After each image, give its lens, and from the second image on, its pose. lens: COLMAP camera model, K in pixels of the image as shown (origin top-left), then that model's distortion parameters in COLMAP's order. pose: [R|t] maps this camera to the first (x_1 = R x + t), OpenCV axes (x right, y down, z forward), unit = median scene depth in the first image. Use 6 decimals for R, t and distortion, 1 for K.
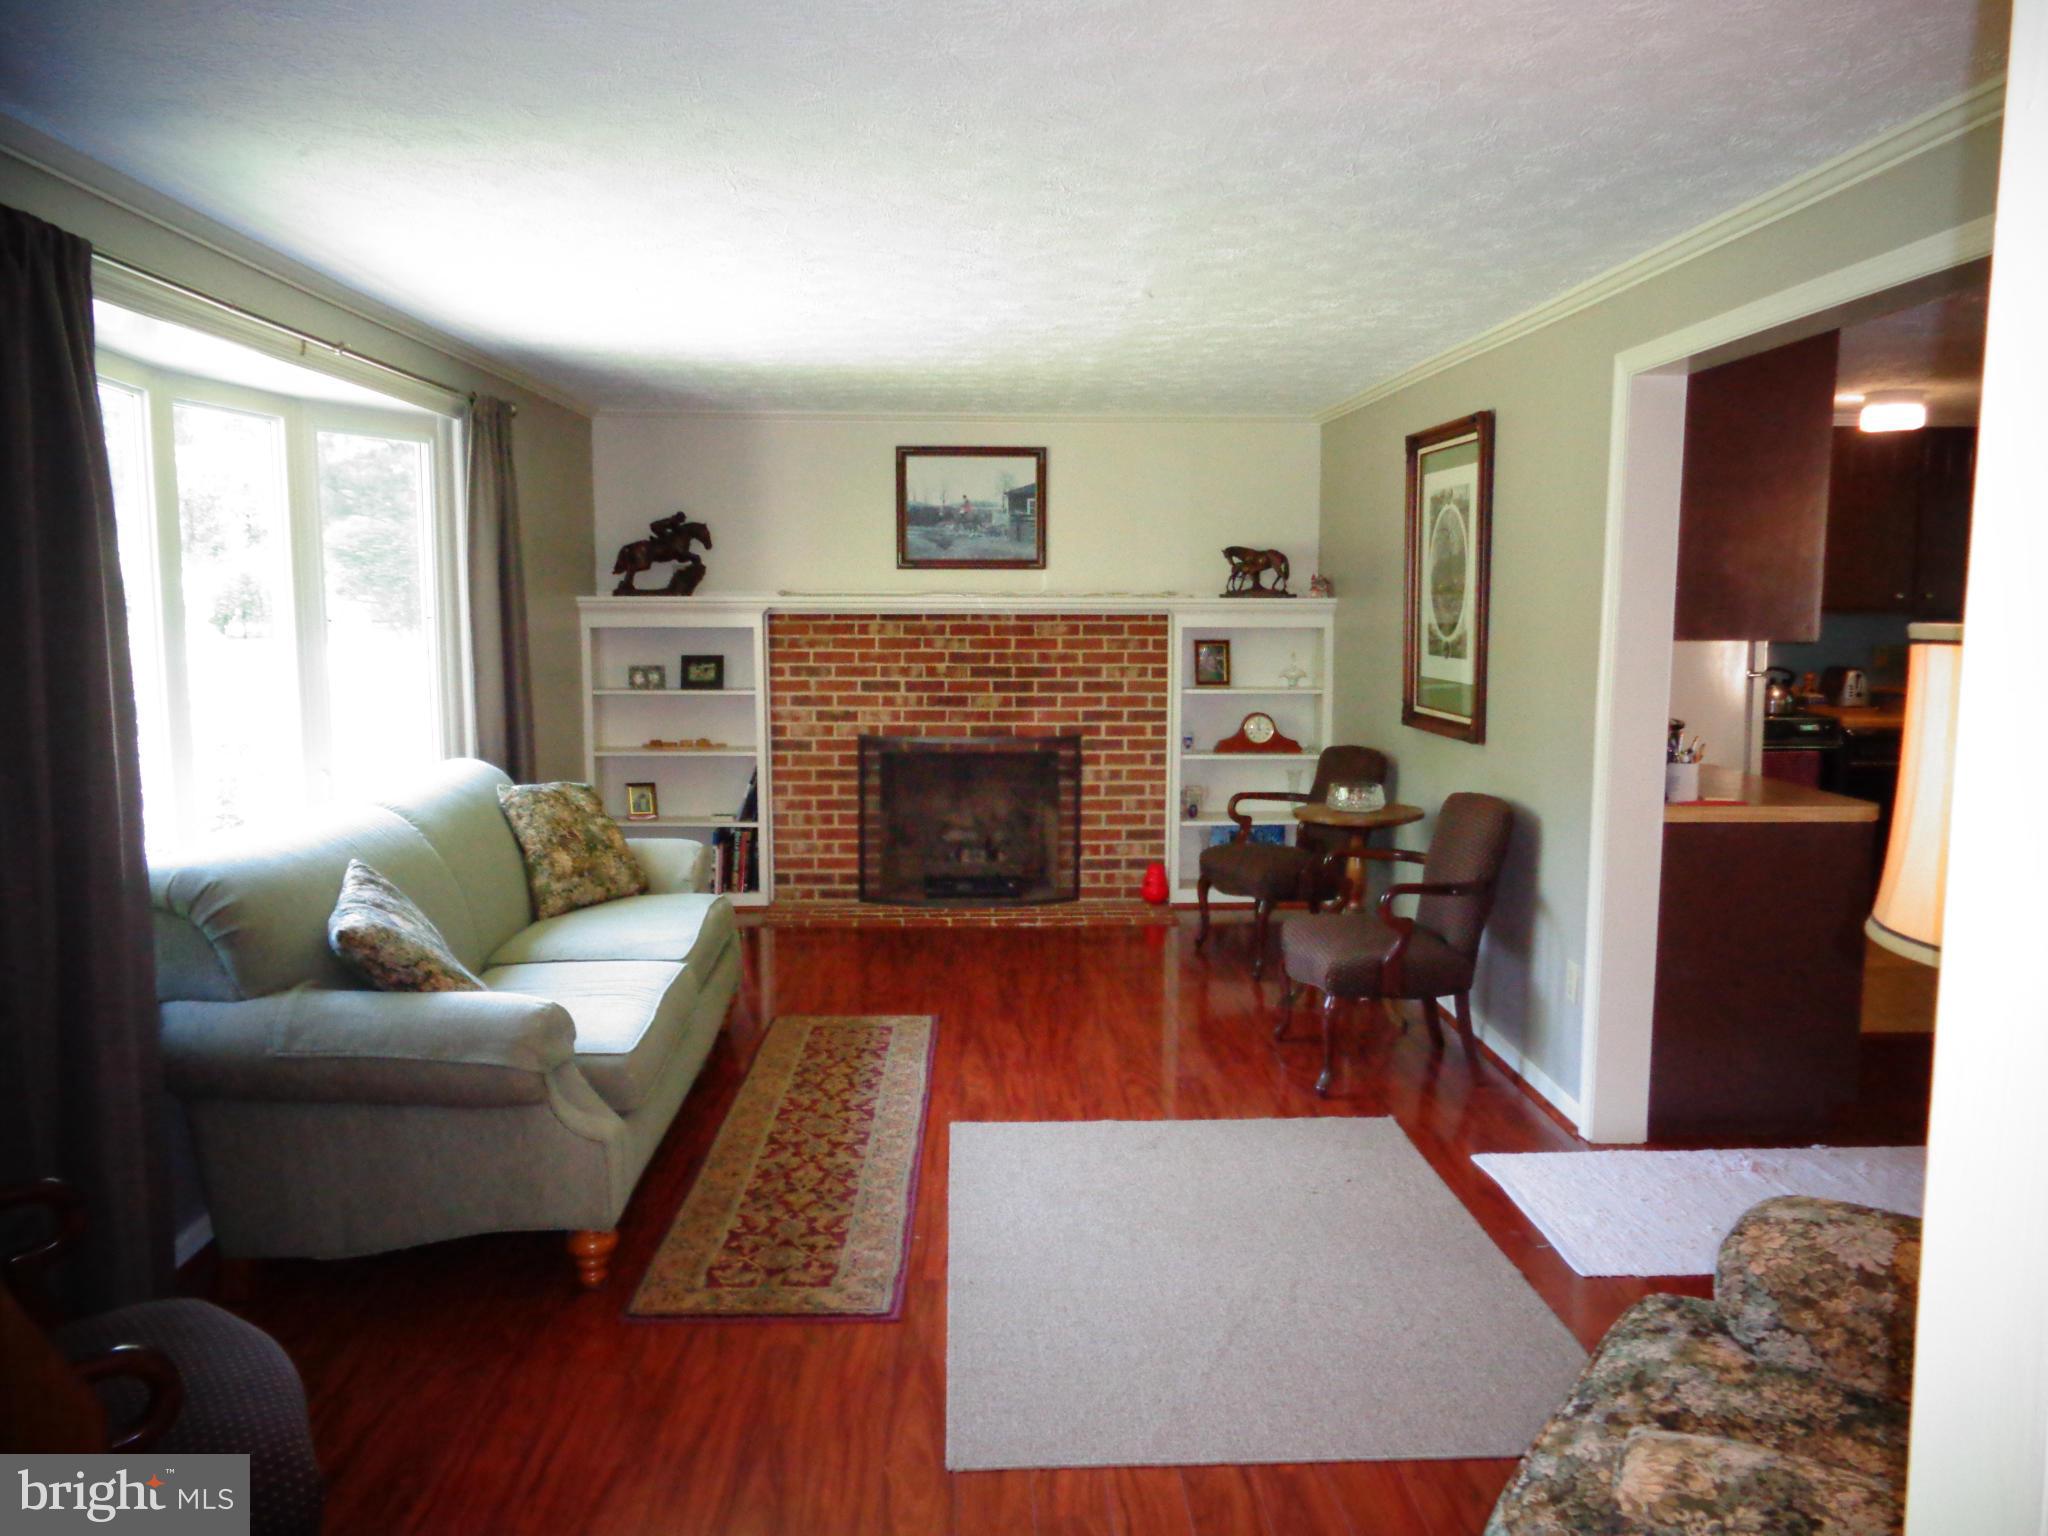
lens RADIAL K [[1512.3, 0, 1024.0], [0, 1512.3, 768.0], [0, 0, 1]] dist [0.008037, -0.000086]
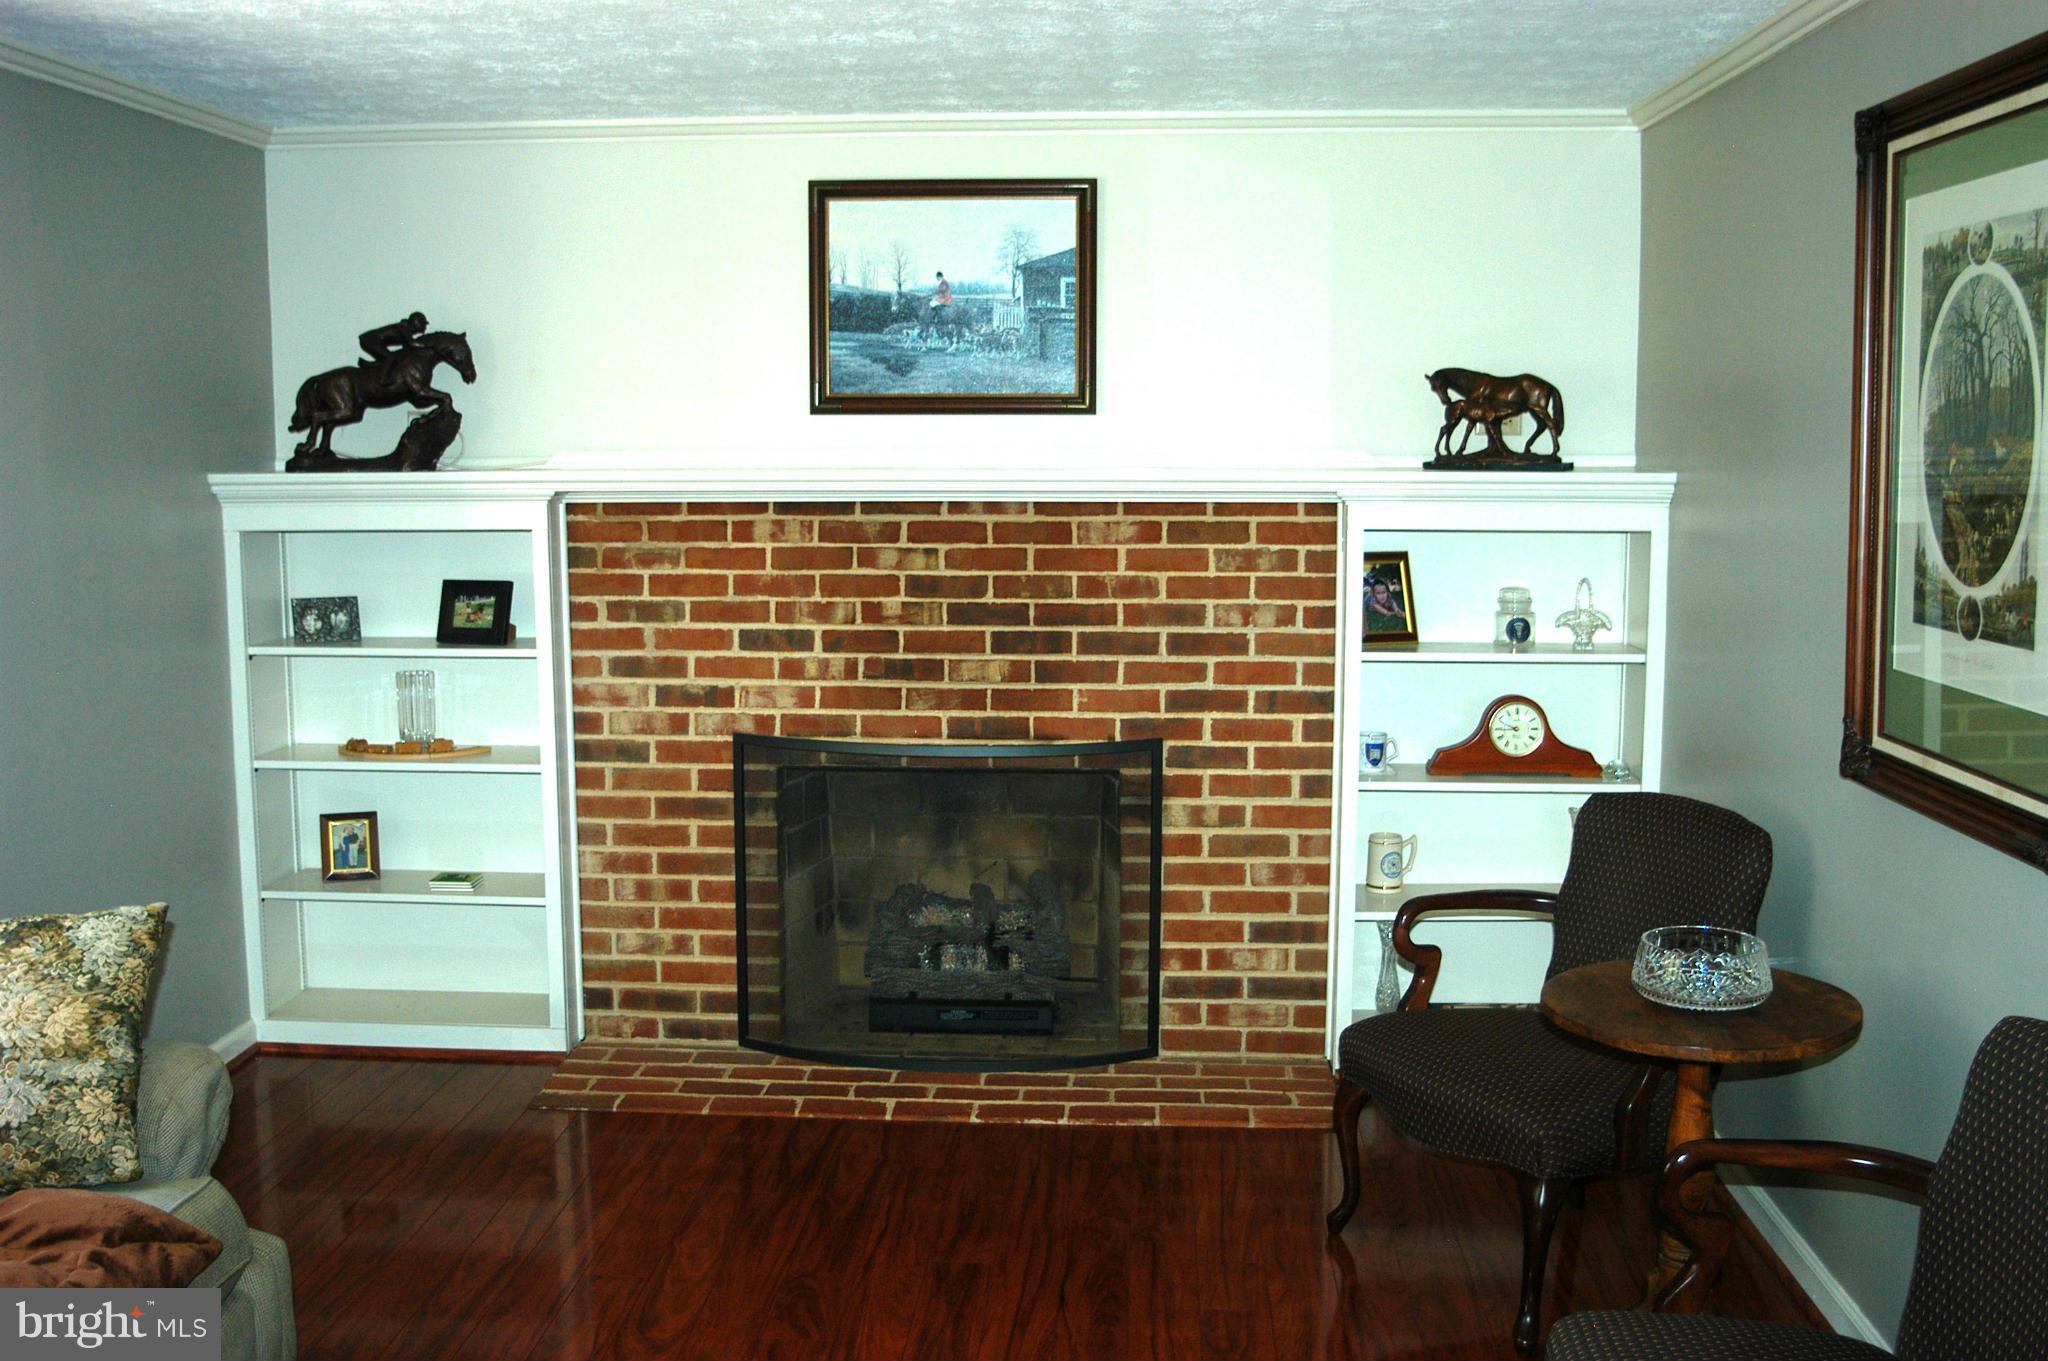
lens RADIAL K [[1869.7, 0, 1024.0], [0, 1869.7, 680.5], [0, 0, 1]] dist [-0.099788, 0.021427]
pose [[0.993343, 0.011682, -0.114603, 0.063444], [-0.009910, 0.999823, 0.016020, -0.051267], [0.114770, -0.014778, 0.993282, 0.370739]]
